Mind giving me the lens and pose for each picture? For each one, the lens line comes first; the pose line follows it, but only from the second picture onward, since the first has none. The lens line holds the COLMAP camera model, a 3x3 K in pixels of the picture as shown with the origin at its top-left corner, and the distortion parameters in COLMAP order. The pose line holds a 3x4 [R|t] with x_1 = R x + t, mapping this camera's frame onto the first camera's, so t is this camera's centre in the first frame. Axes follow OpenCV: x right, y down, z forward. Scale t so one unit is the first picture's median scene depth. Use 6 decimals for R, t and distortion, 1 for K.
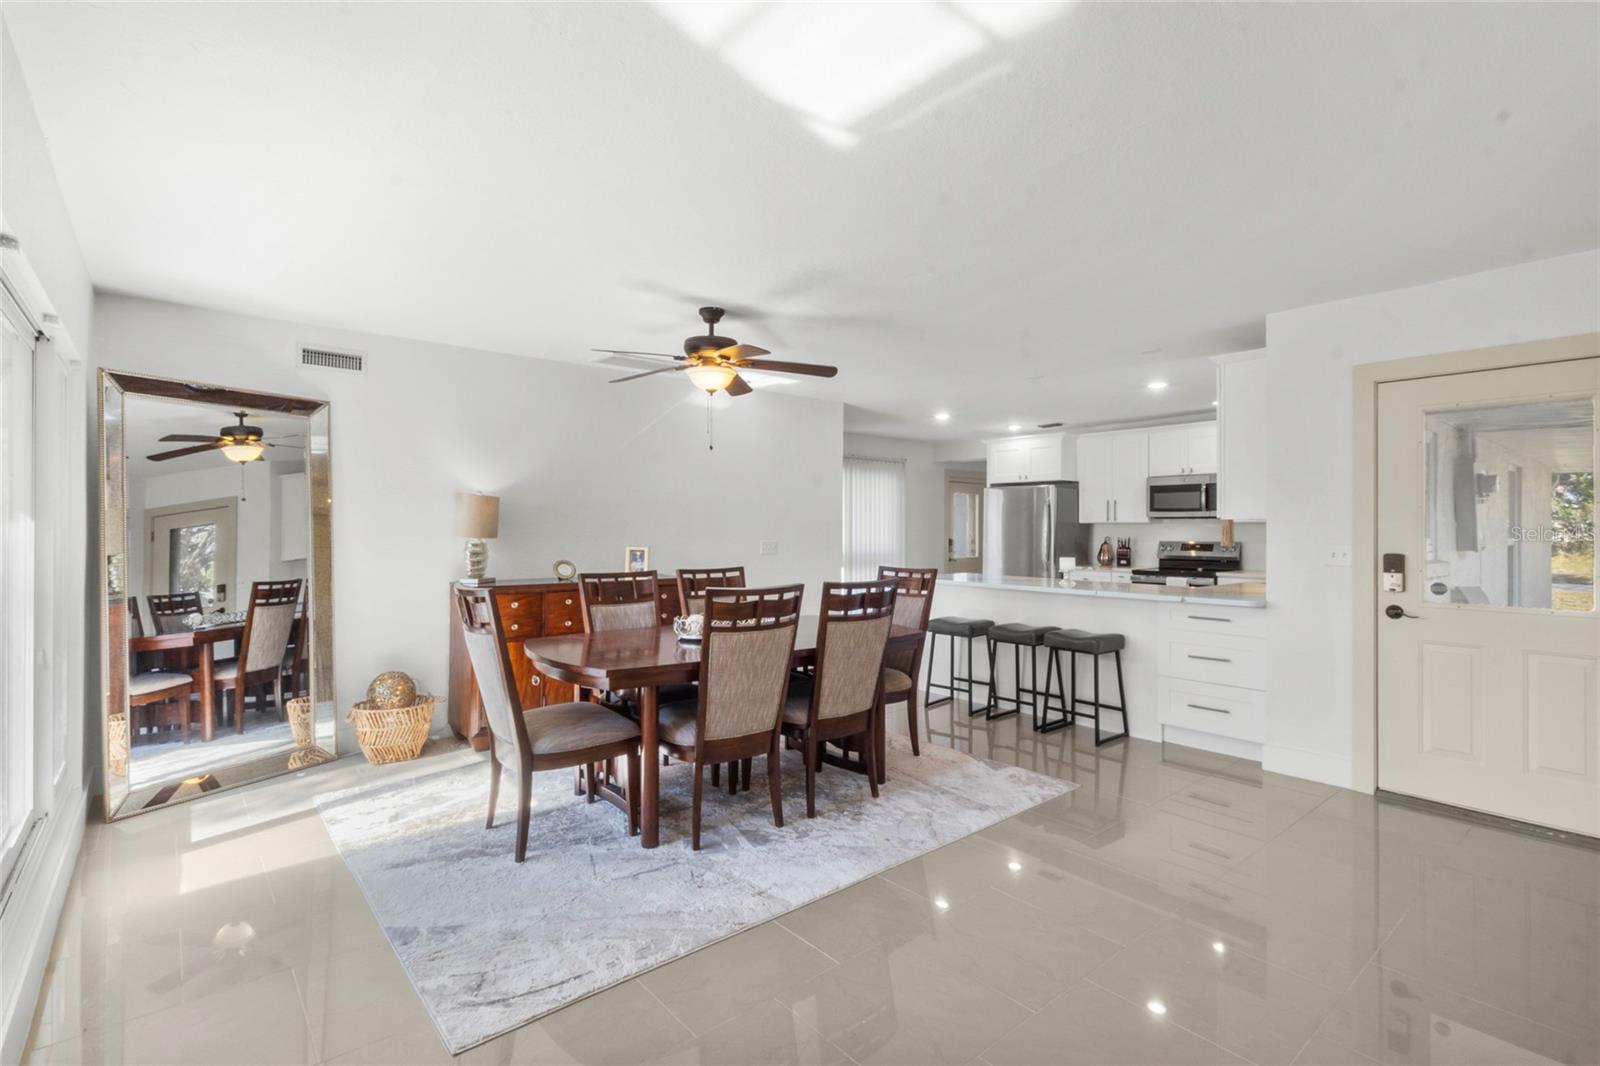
lens RADIAL K [[736.6, 0, 798.2], [0, 736.6, 523.1], [0, 0, 1]] dist [0.001210, 0.000347]
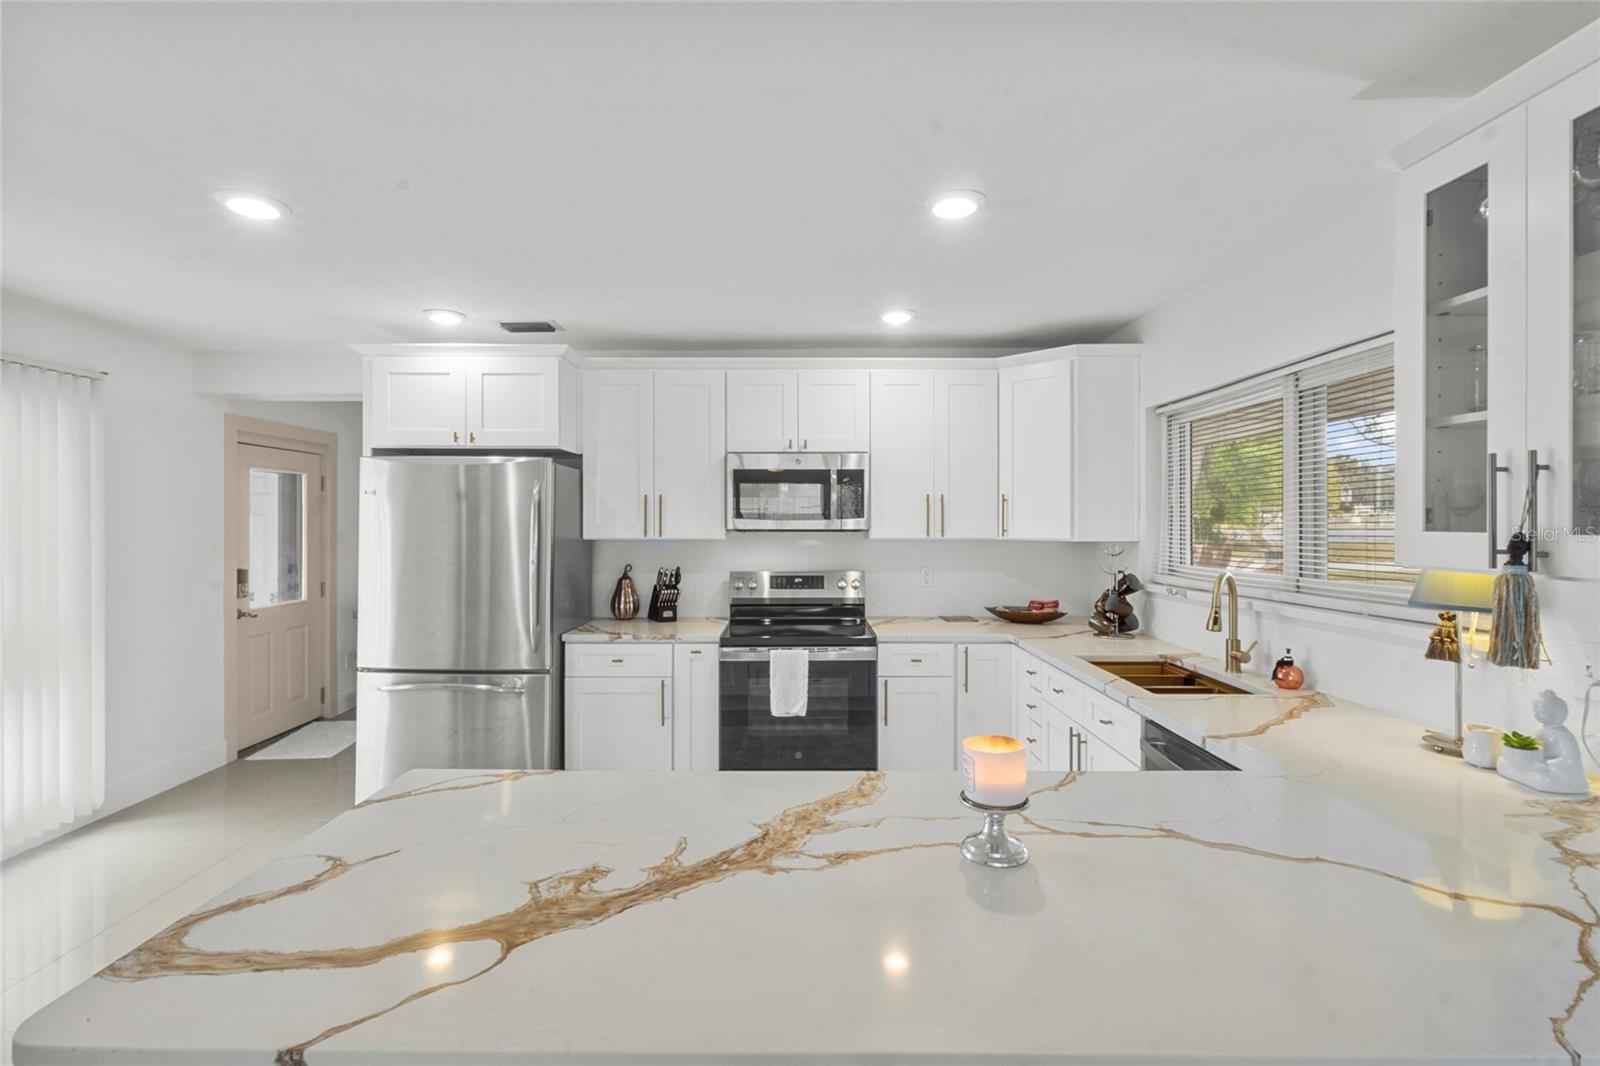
lens RADIAL K [[736.6, 0, 798.2], [0, 736.6, 523.1], [0, 0, 1]] dist [0.001210, 0.000347]
pose [[0.637494, -0.002078, 0.770452, 0.096534], [-0.004987, 0.999964, 0.006823, -0.014824], [-0.770439, -0.008192, 0.637461, 0.571956]]
